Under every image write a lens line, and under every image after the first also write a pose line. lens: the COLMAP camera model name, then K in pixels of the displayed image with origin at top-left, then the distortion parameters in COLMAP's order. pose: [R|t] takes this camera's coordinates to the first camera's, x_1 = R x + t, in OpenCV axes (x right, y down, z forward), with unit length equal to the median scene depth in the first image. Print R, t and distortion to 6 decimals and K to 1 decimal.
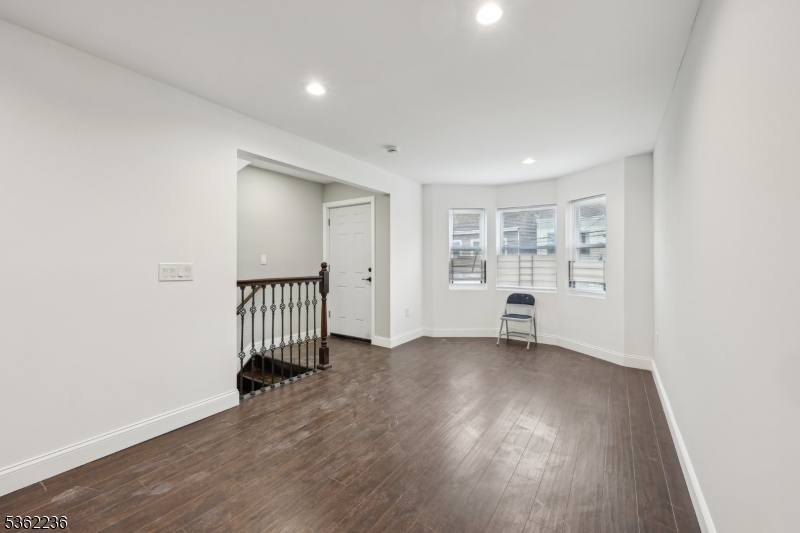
lens RADIAL K [[326.8, 0, 402.1], [0, 326.8, 260.8], [0, 0, 1]] dist [0.001353, 0.000220]
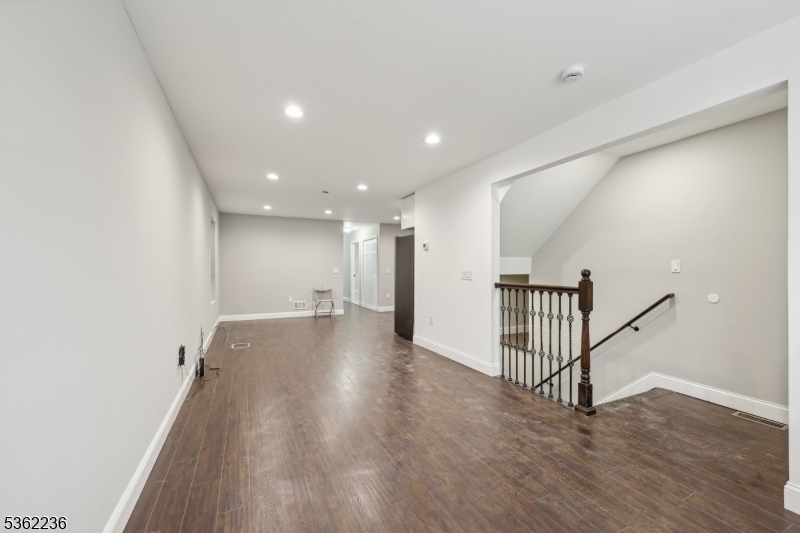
lens RADIAL K [[326.8, 0, 402.1], [0, 326.8, 260.8], [0, 0, 1]] dist [0.001353, 0.000220]
pose [[-0.513082, -0.023098, -0.858029, 0.687005], [-0.000941, 0.999652, -0.026348, 0.005414], [0.858339, -0.012711, -0.512925, 1.133216]]
